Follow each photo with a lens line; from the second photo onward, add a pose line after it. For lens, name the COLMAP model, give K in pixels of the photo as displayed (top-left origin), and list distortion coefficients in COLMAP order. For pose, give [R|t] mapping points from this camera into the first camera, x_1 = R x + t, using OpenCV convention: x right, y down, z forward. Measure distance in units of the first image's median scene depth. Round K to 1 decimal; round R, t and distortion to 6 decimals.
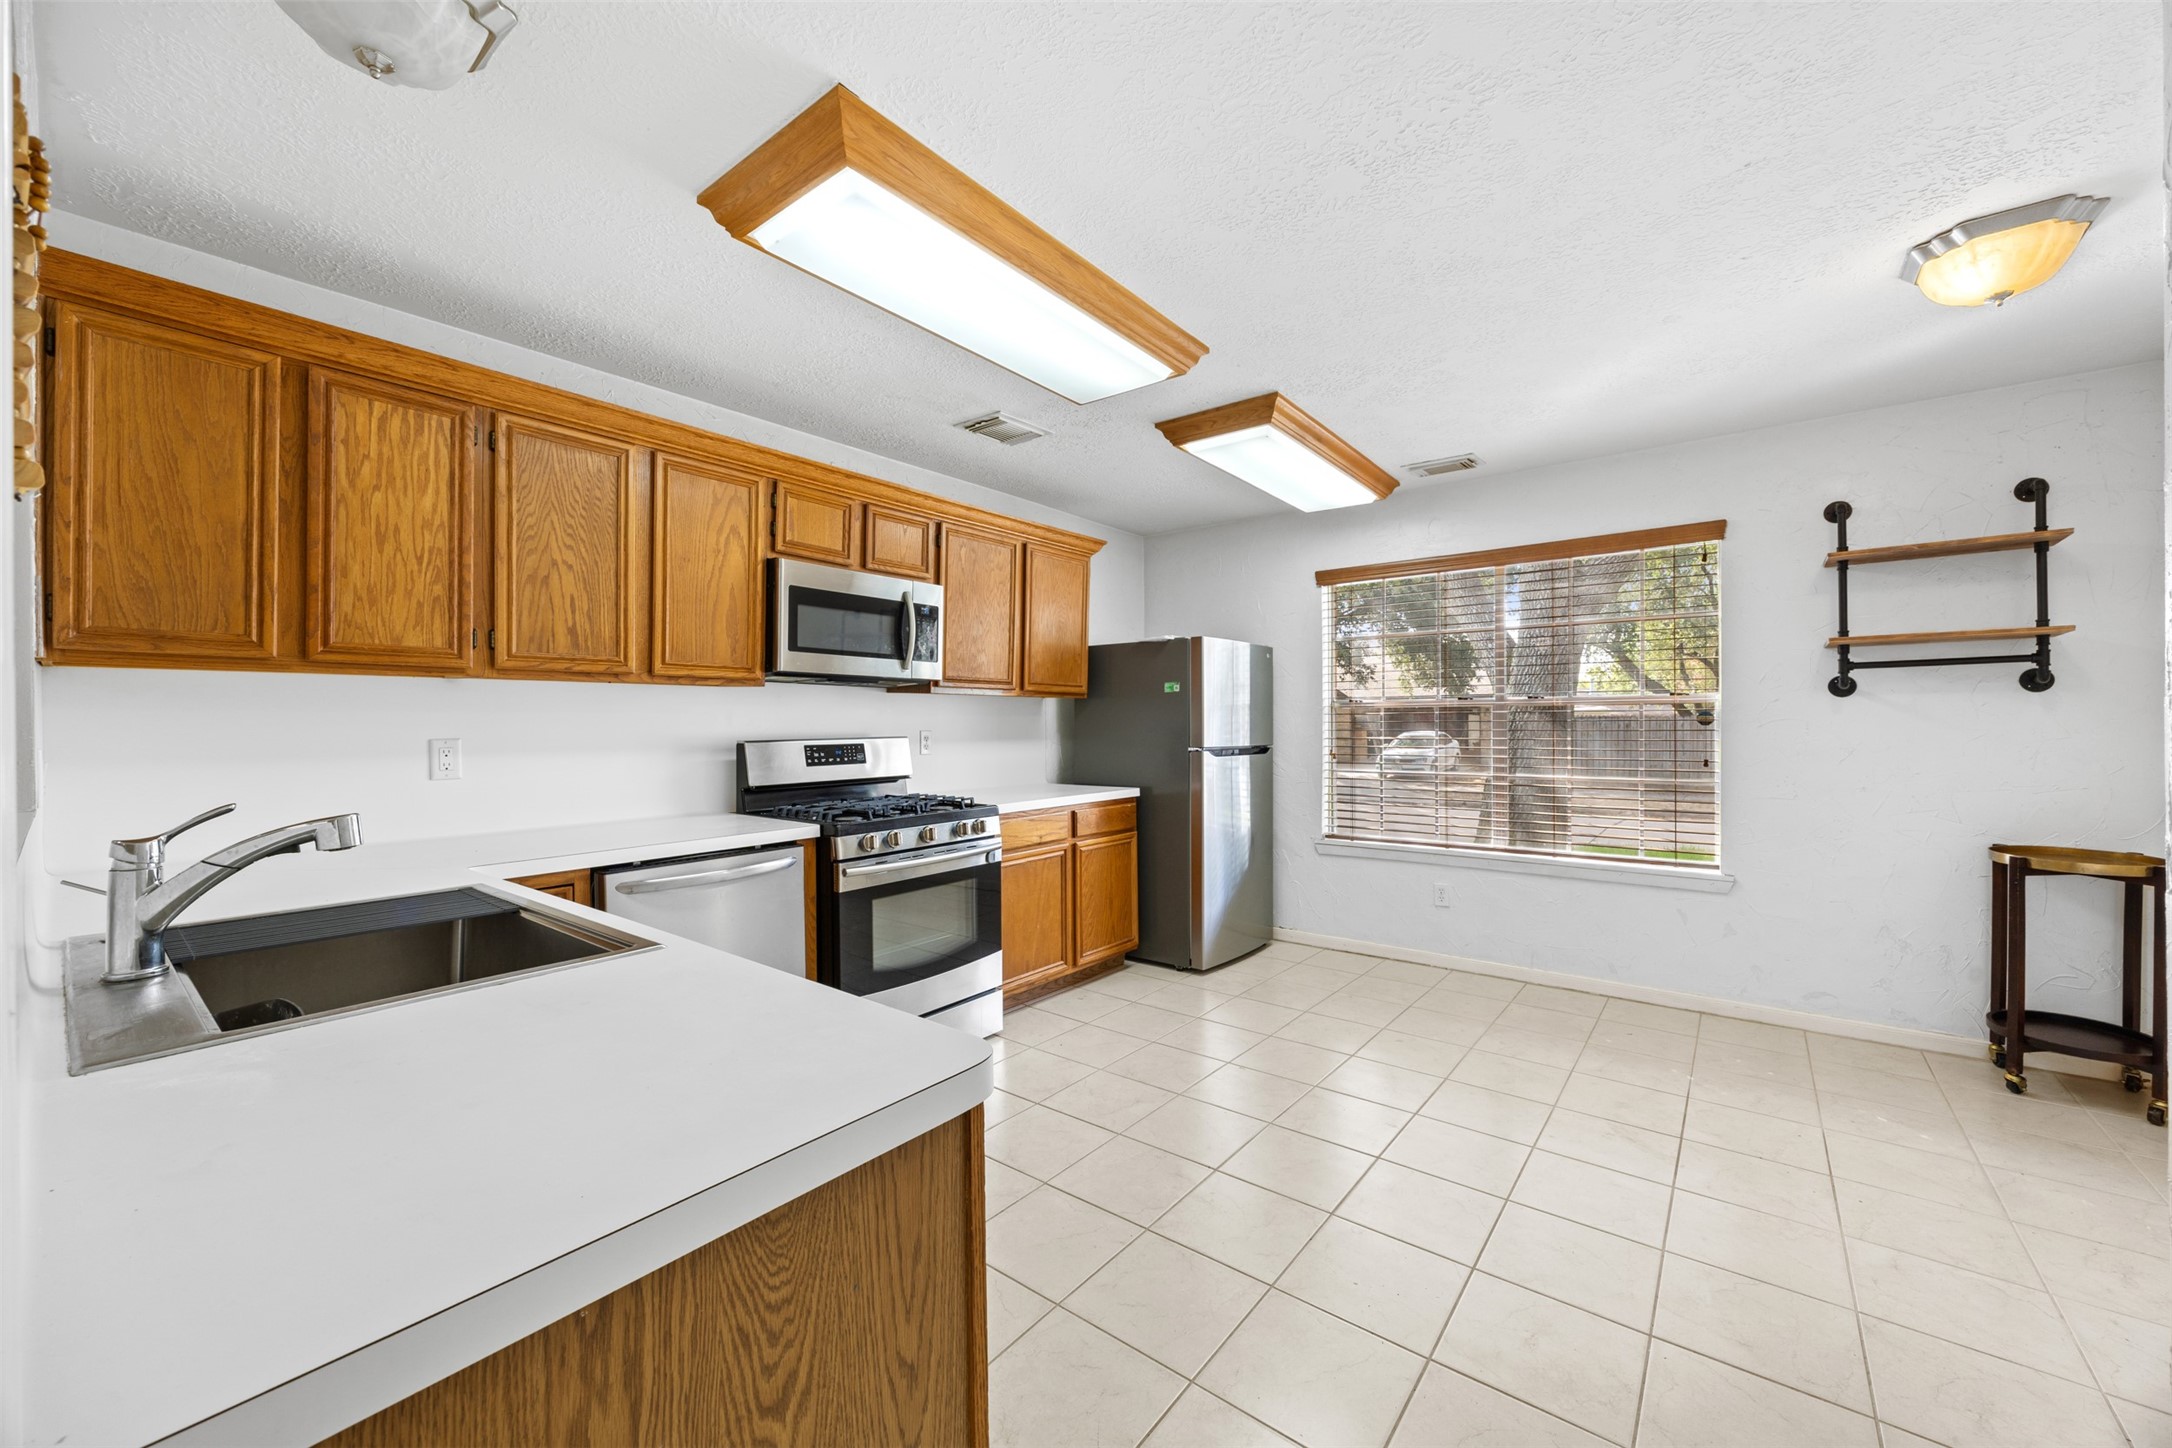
lens RADIAL K [[832.7, 0, 1107.4], [0, 832.7, 725.1], [0, 0, 1]] dist [-0.000785, 0.000100]
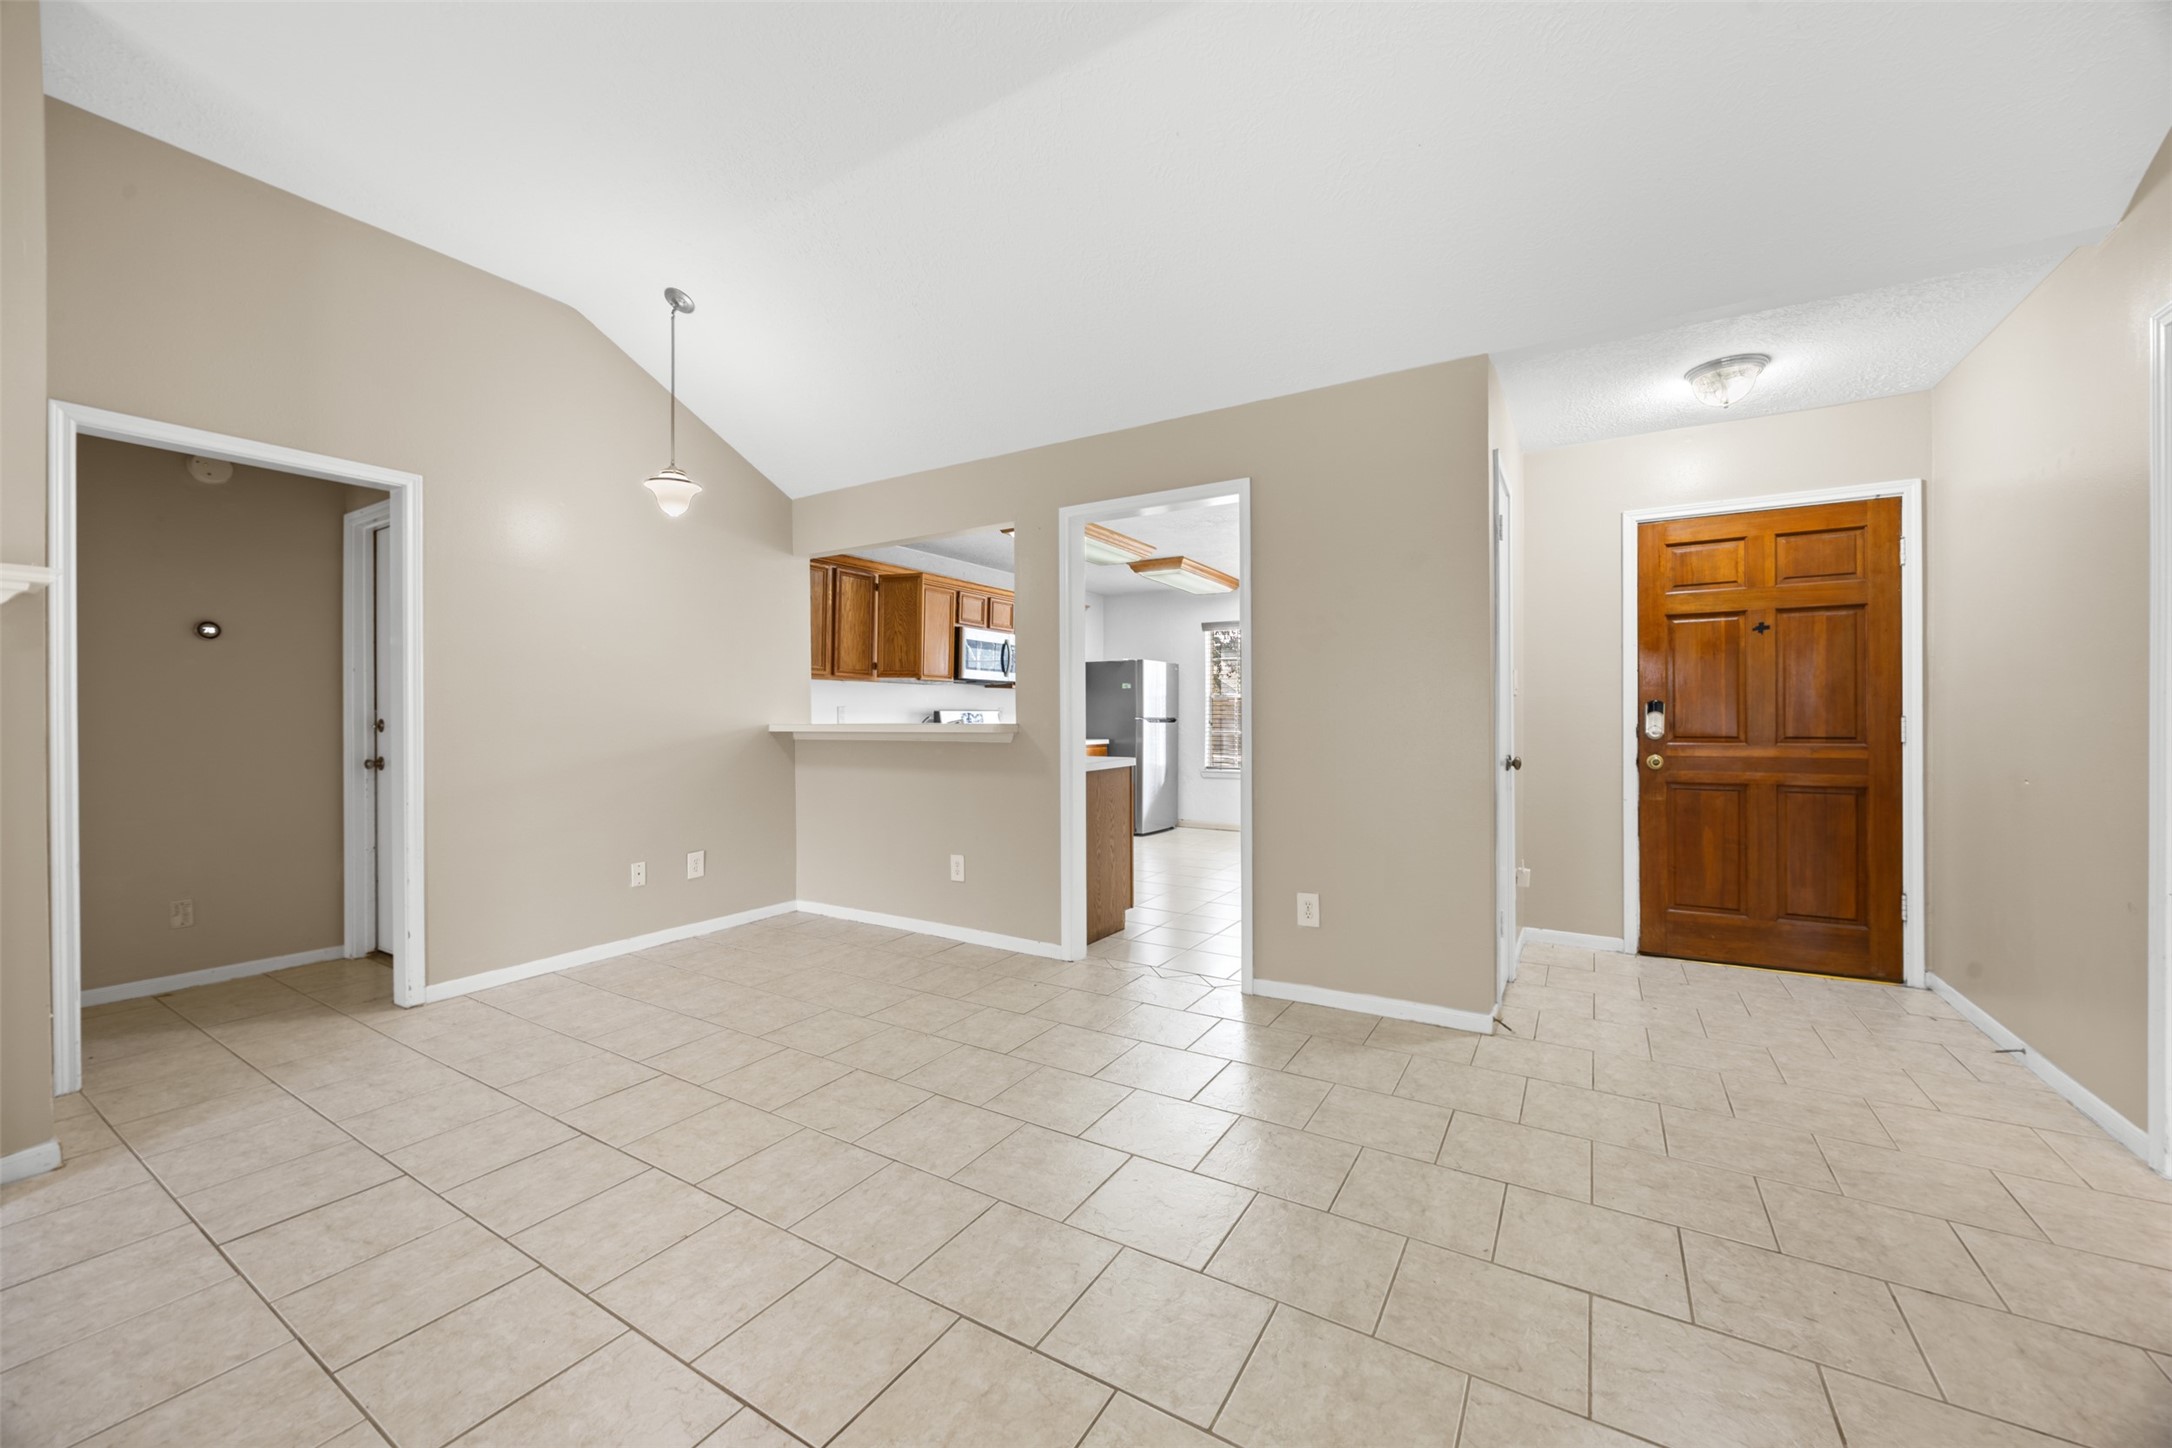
lens RADIAL K [[832.7, 0, 1107.4], [0, 832.7, 725.1], [0, 0, 1]] dist [-0.000785, 0.000100]
pose [[0.992519, 0.000593, 0.122090, -0.246103], [-0.001094, 0.999991, 0.004035, 0.045354], [-0.122086, -0.004138, 0.992511, -1.090992]]
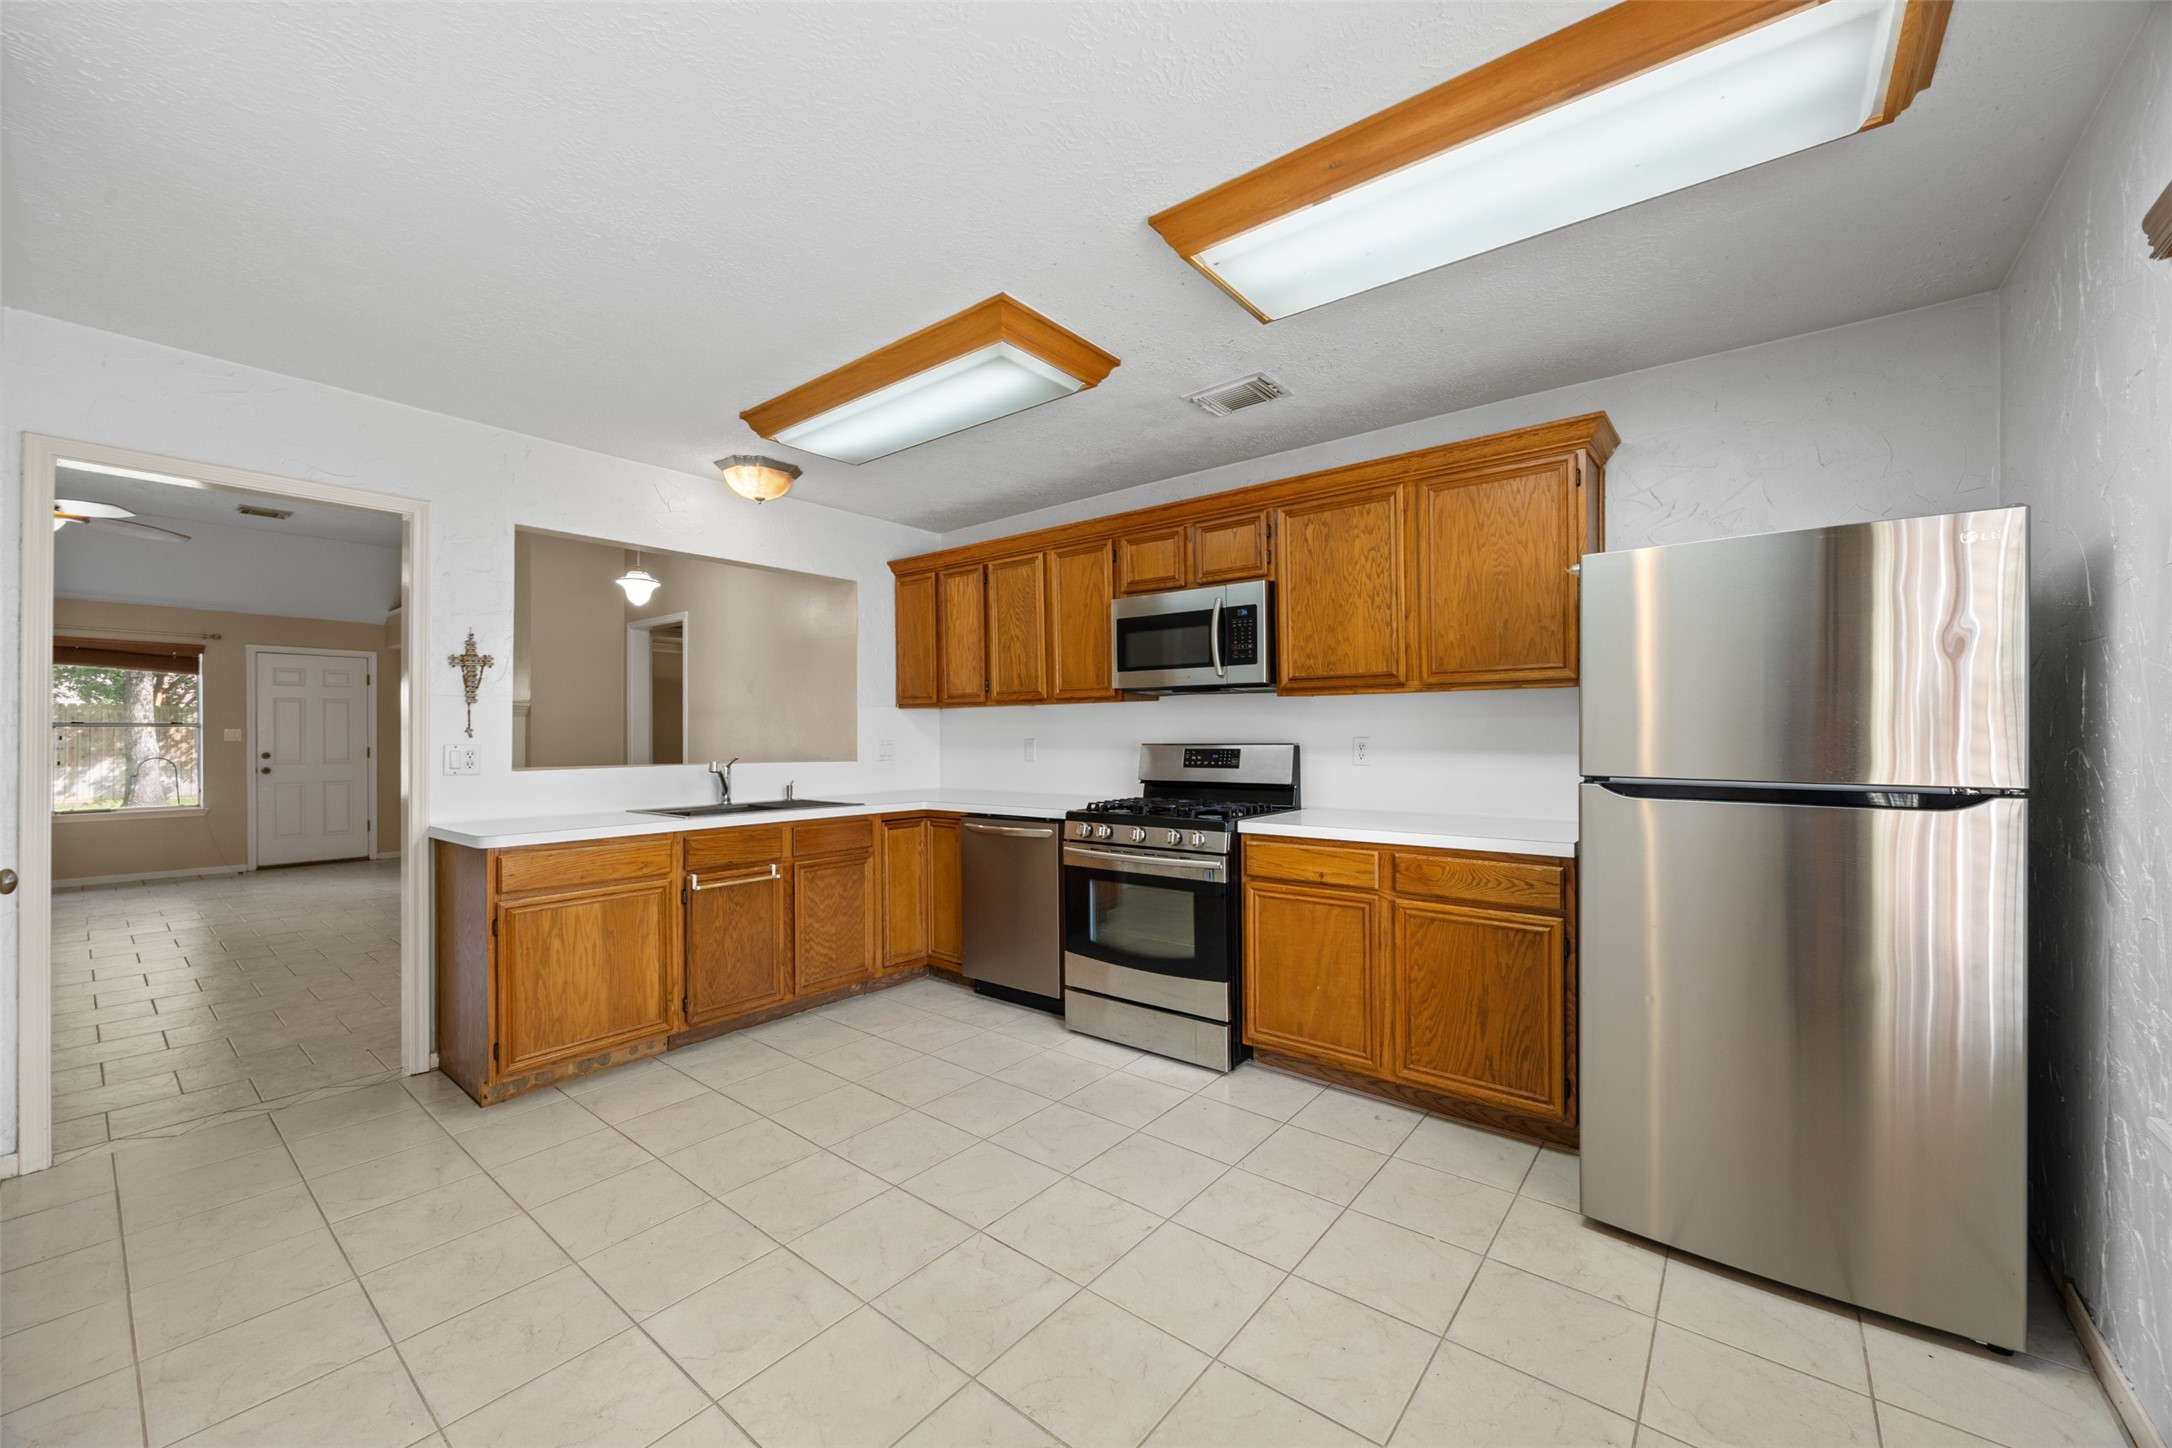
lens RADIAL K [[842.2, 0, 1088.6], [0, 842.2, 731.3], [0, 0, 1]] dist [-0.002512, 0.000059]
pose [[-0.029467, 0.002490, -0.999563, 0.780061], [0.003584, 0.999991, 0.002386, -0.002992], [0.999559, -0.003512, -0.029476, 0.879113]]
